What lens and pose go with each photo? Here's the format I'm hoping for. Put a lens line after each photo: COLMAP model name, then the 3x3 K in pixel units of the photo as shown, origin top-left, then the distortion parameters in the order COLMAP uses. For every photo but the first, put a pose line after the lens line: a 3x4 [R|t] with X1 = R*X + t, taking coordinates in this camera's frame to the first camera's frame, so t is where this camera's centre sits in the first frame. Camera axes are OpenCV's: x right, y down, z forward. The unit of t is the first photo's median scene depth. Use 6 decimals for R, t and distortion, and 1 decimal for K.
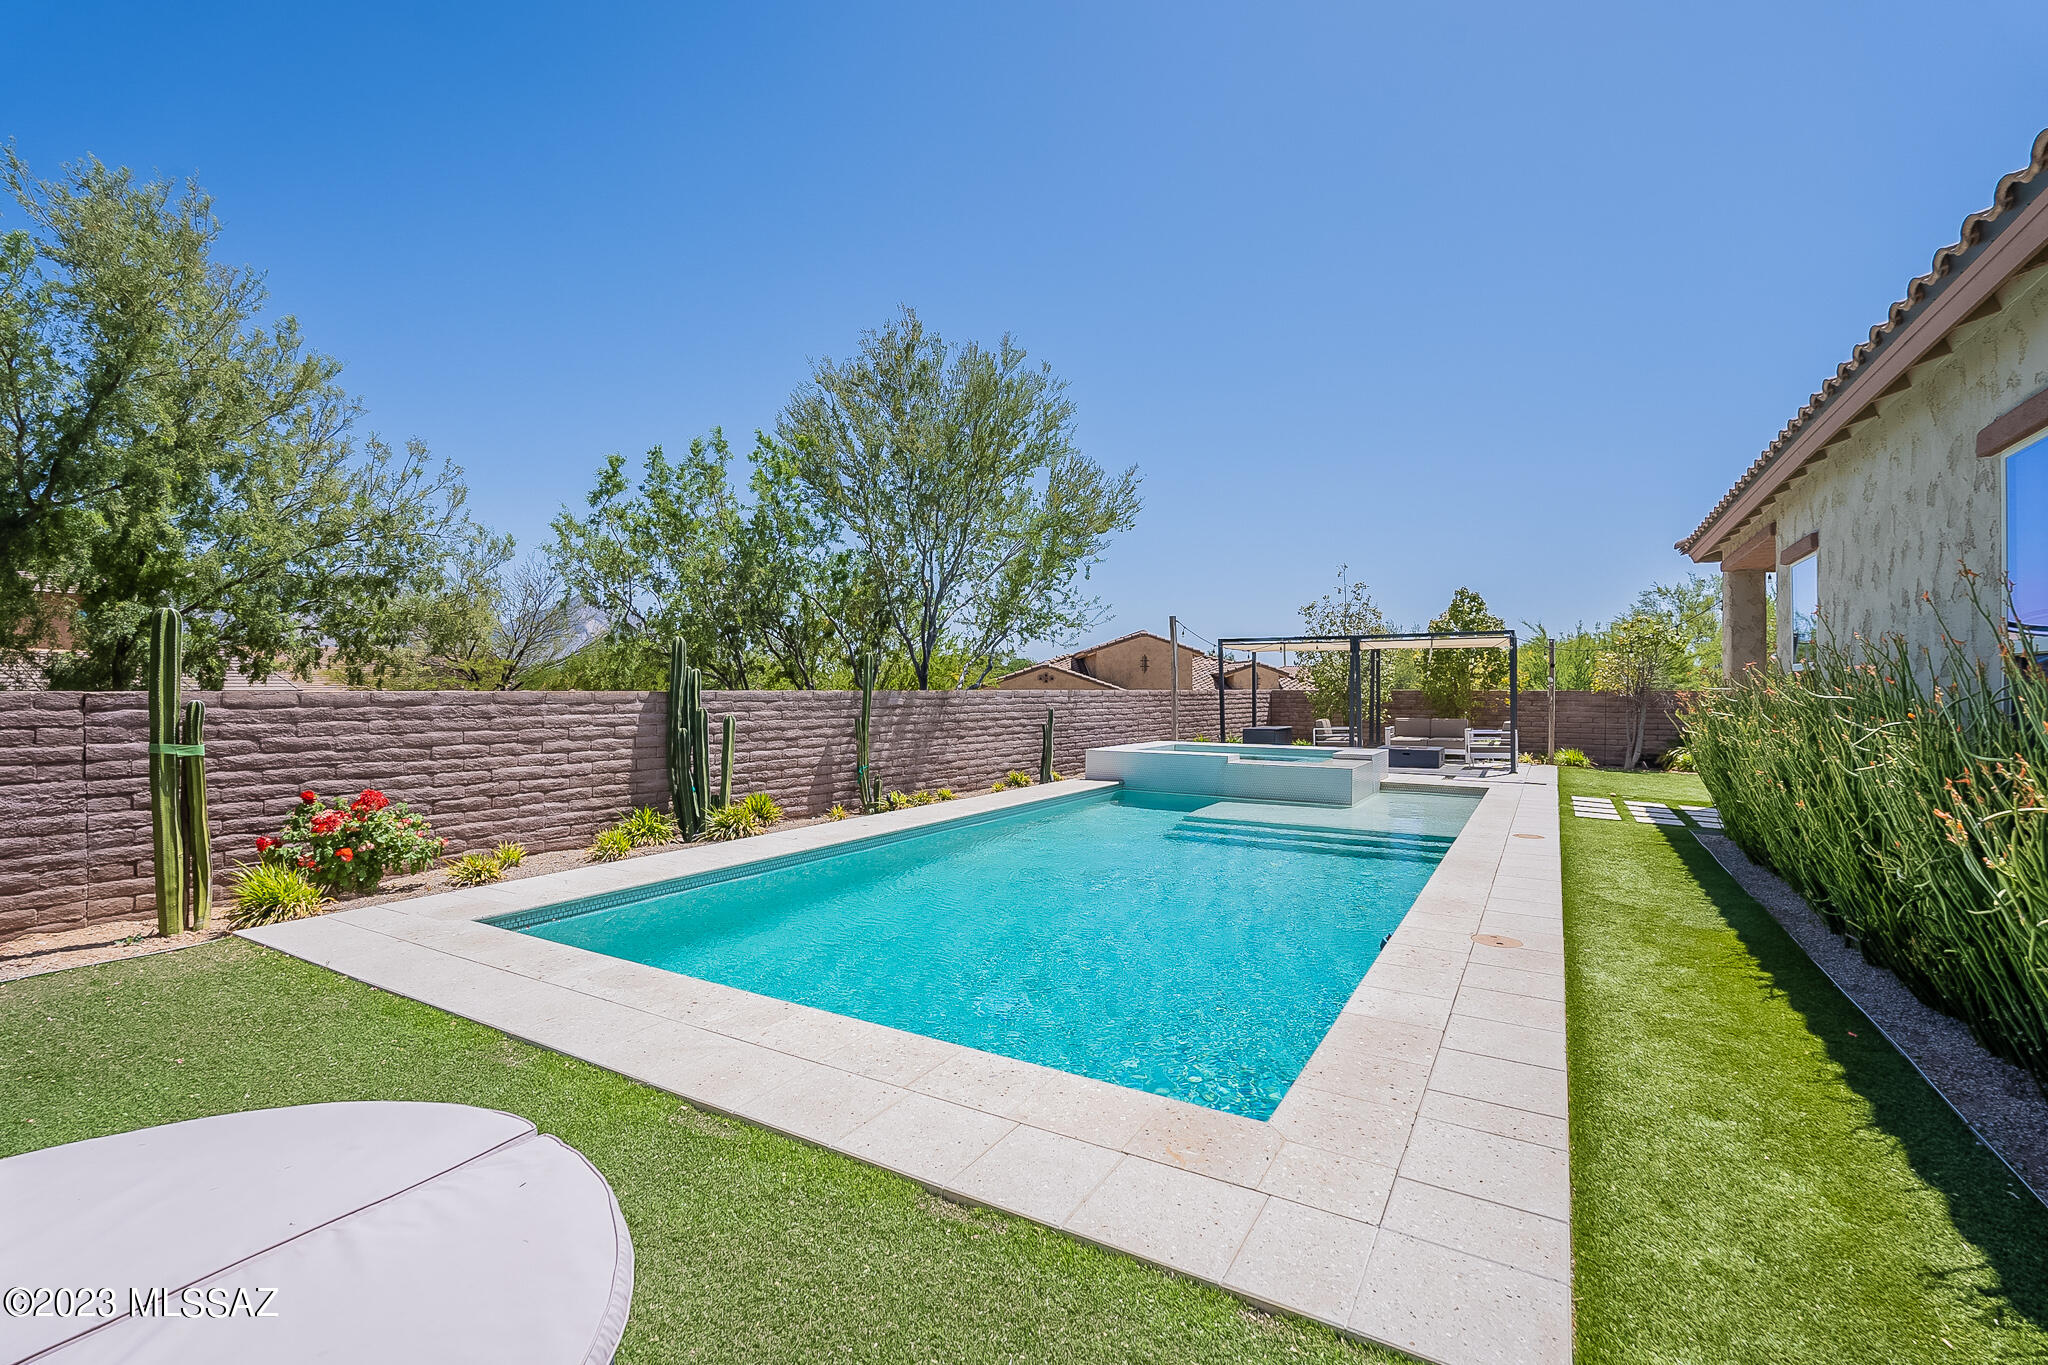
lens RADIAL K [[895.3, 0, 1024.0], [0, 895.3, 682.5], [0, 0, 1]] dist [-0.001725, -0.000982]
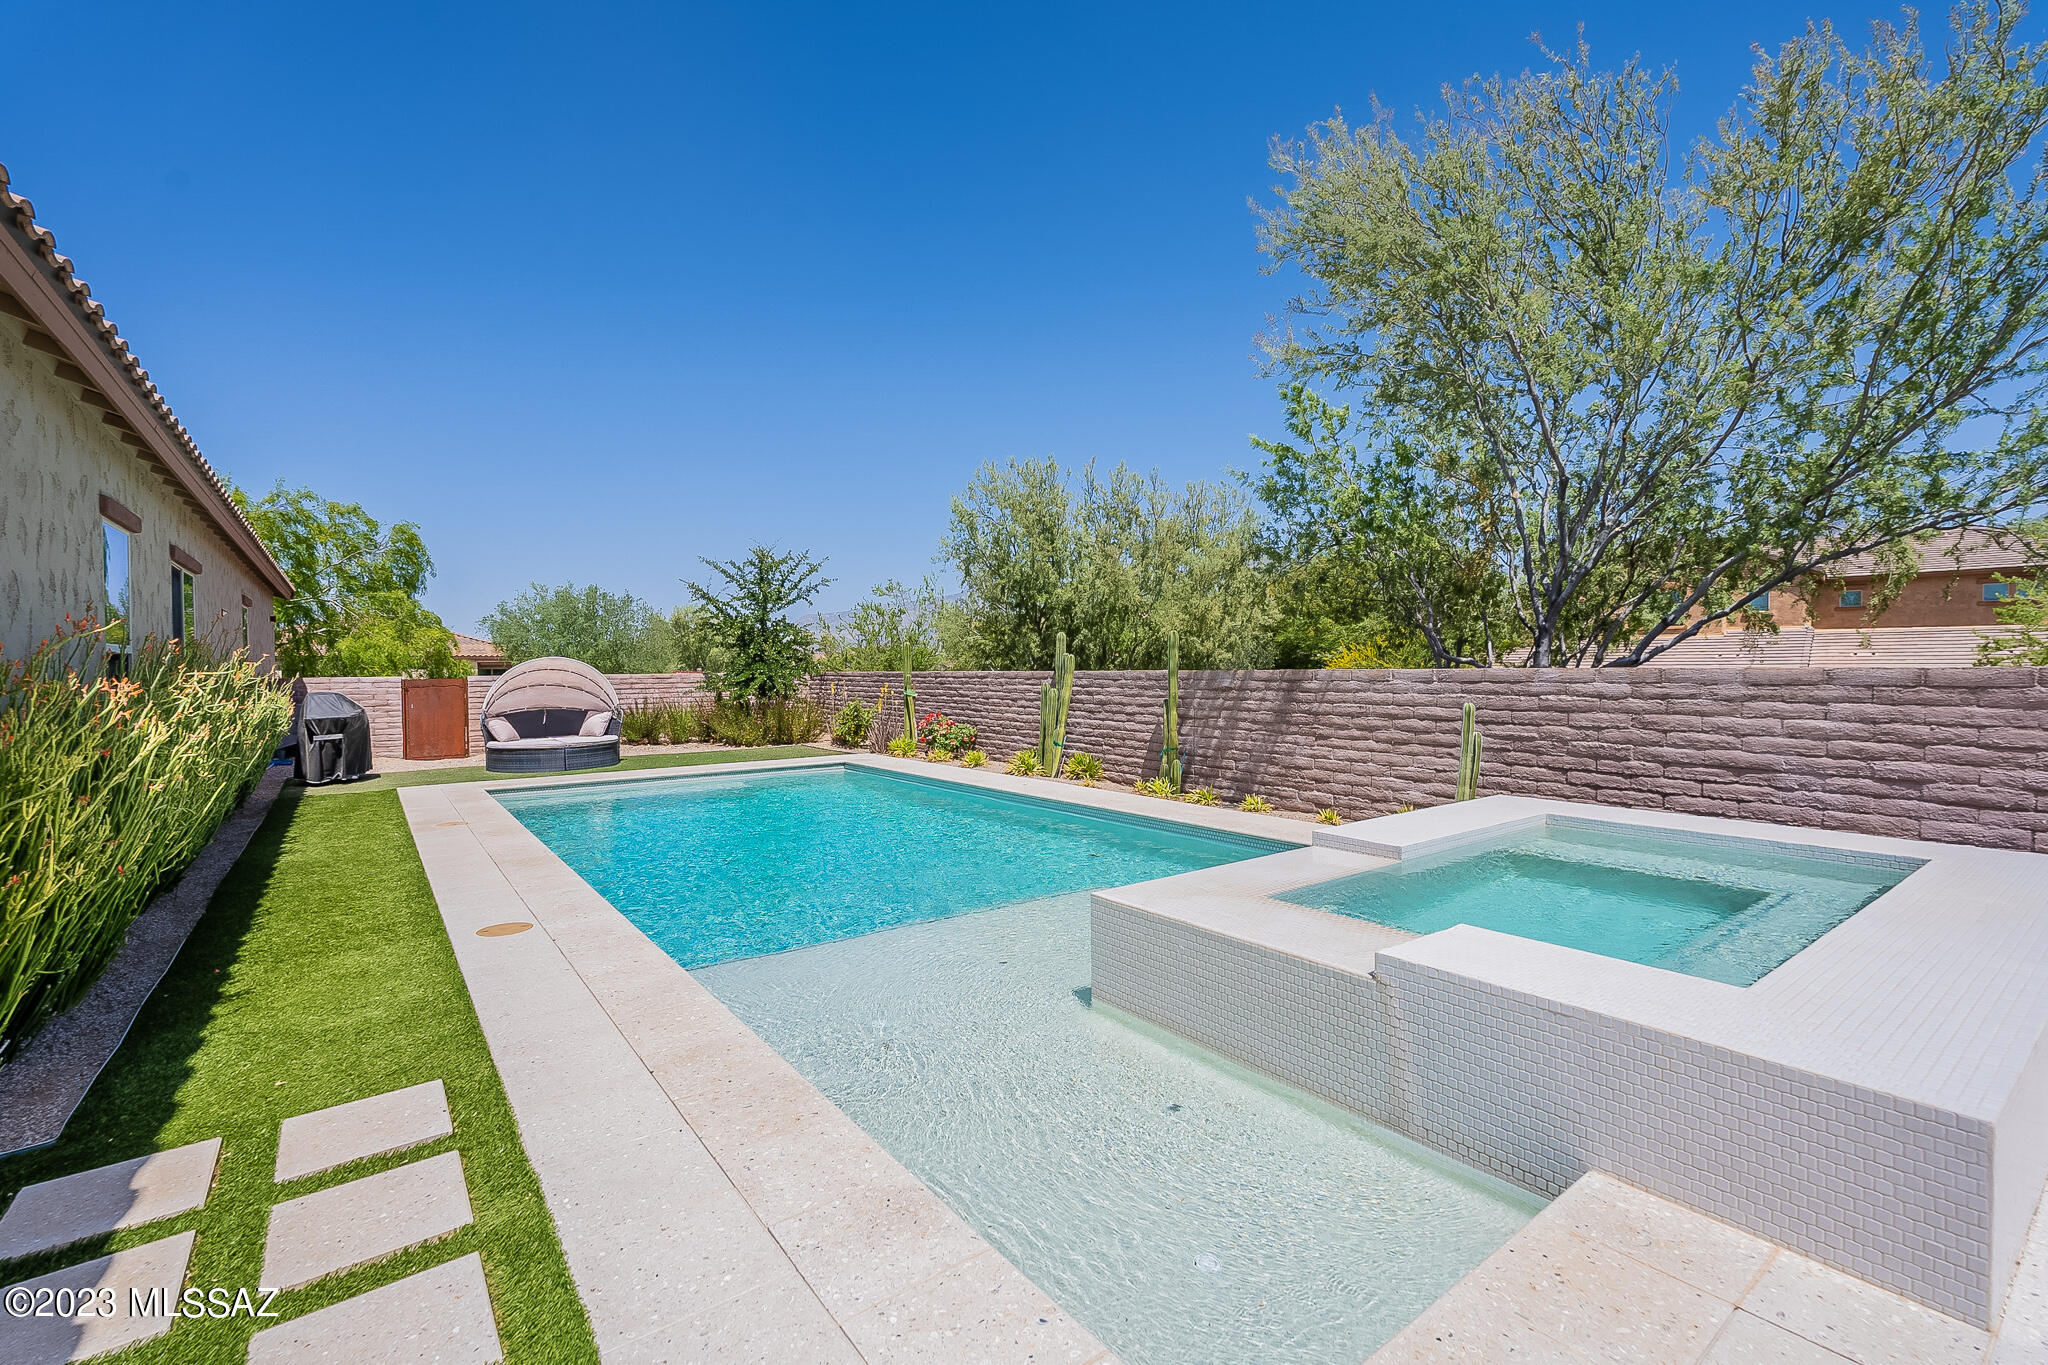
lens RADIAL K [[895.3, 0, 1024.0], [0, 895.3, 682.5], [0, 0, 1]] dist [-0.001725, -0.000982]
pose [[-0.383460, 0.014190, -0.923448, 0.691687], [0.012340, 0.999871, 0.010240, 0.008969], [0.923475, -0.007469, -0.383586, 1.097033]]
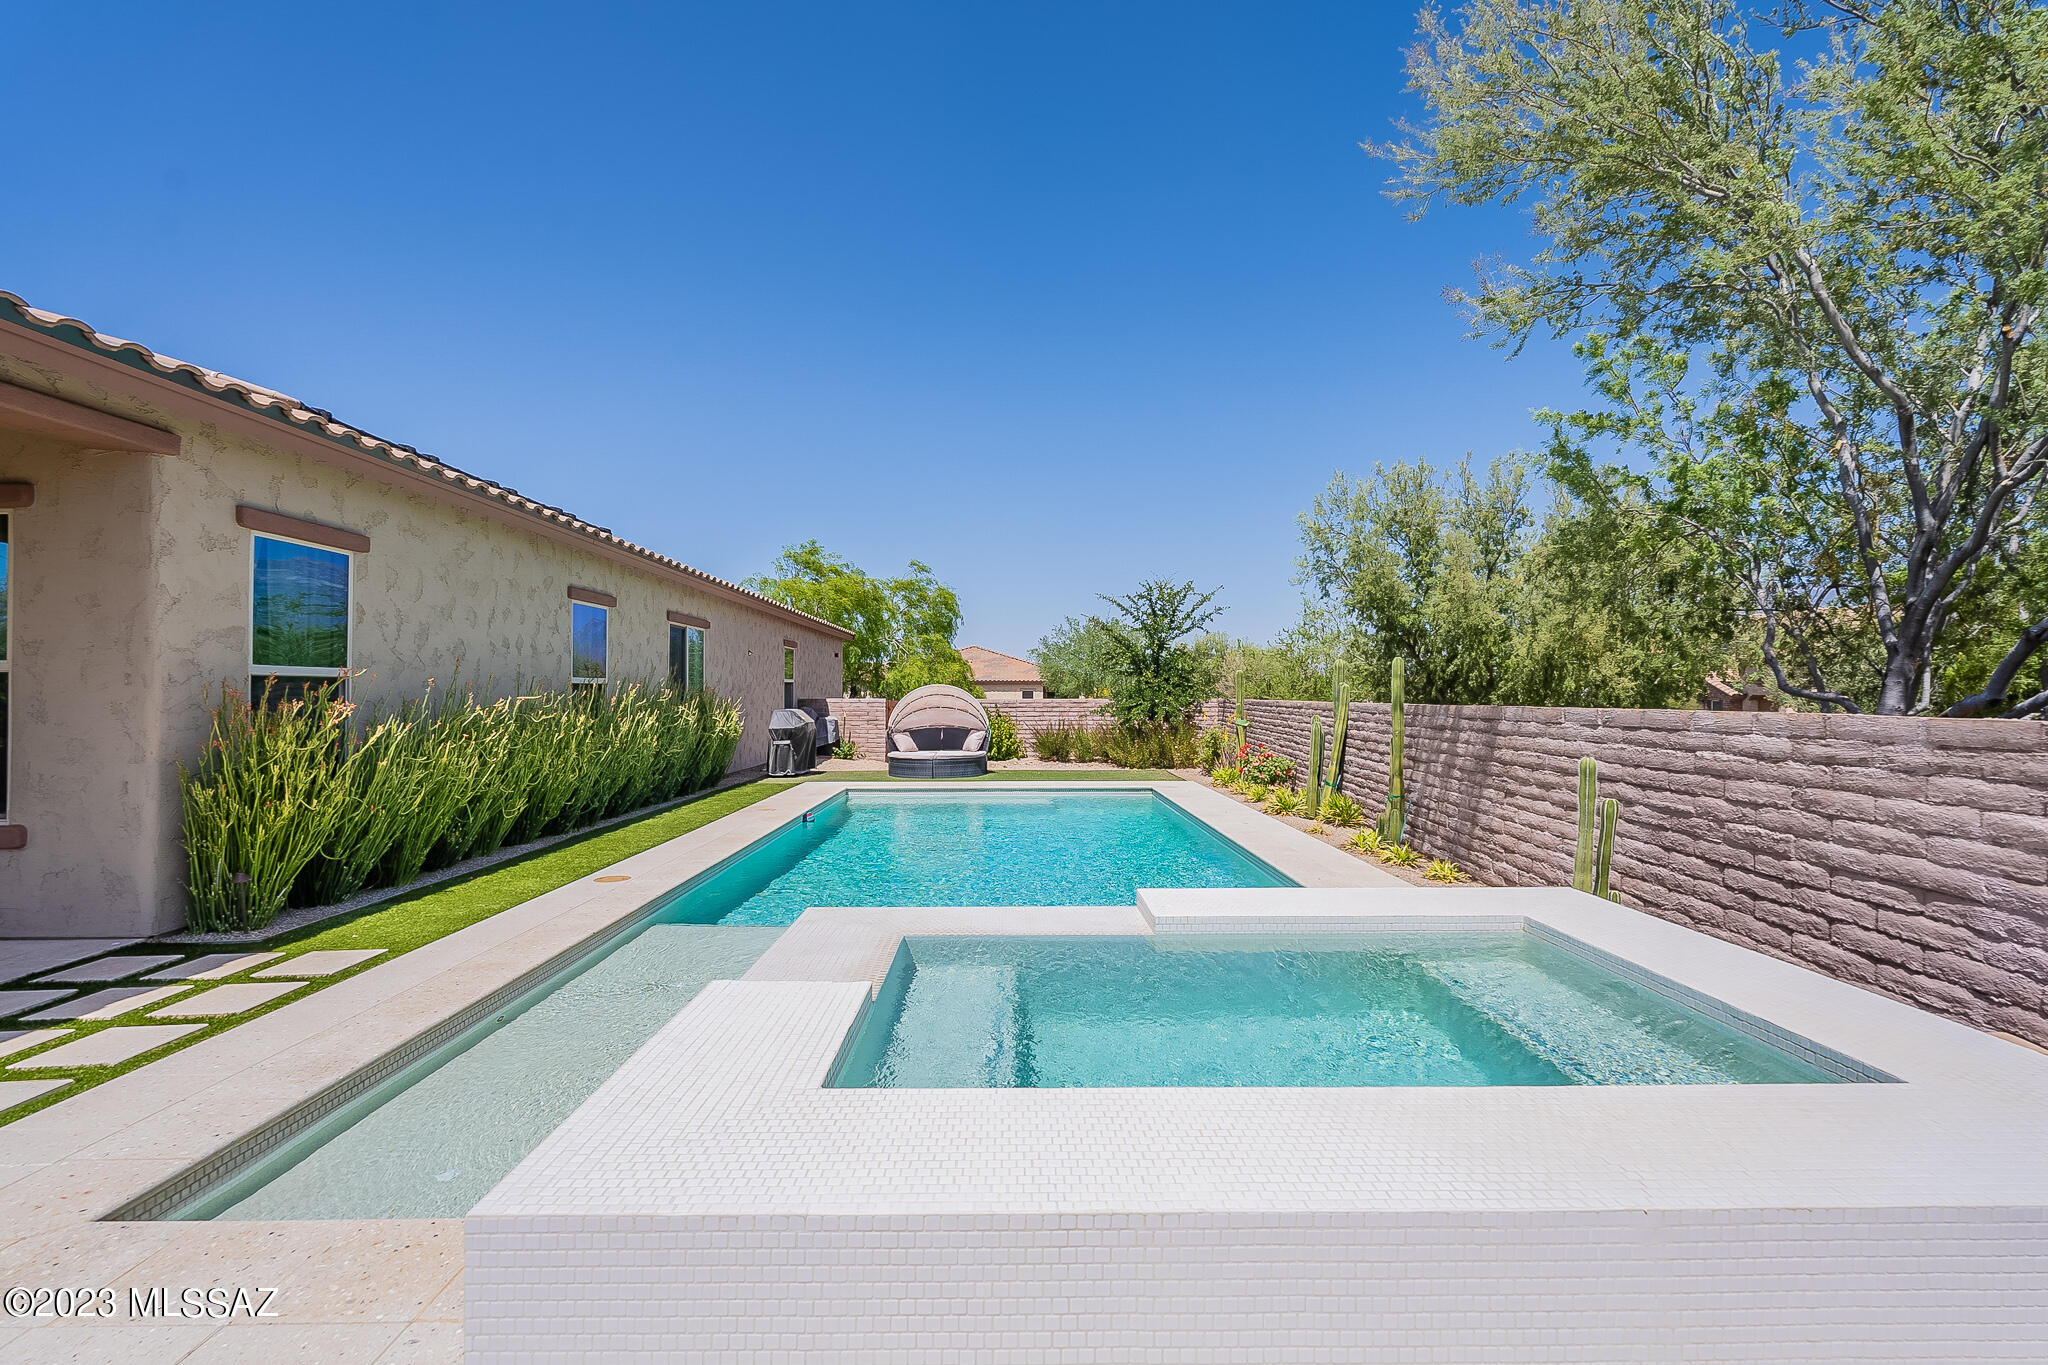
lens RADIAL K [[895.3, 0, 1024.0], [0, 895.3, 682.5], [0, 0, 1]] dist [-0.001725, -0.000982]
pose [[-0.851414, -0.012374, -0.524349, 0.485510], [-0.001768, 0.999784, -0.020723, 0.006060], [0.524492, -0.016717, -0.851251, 1.362188]]
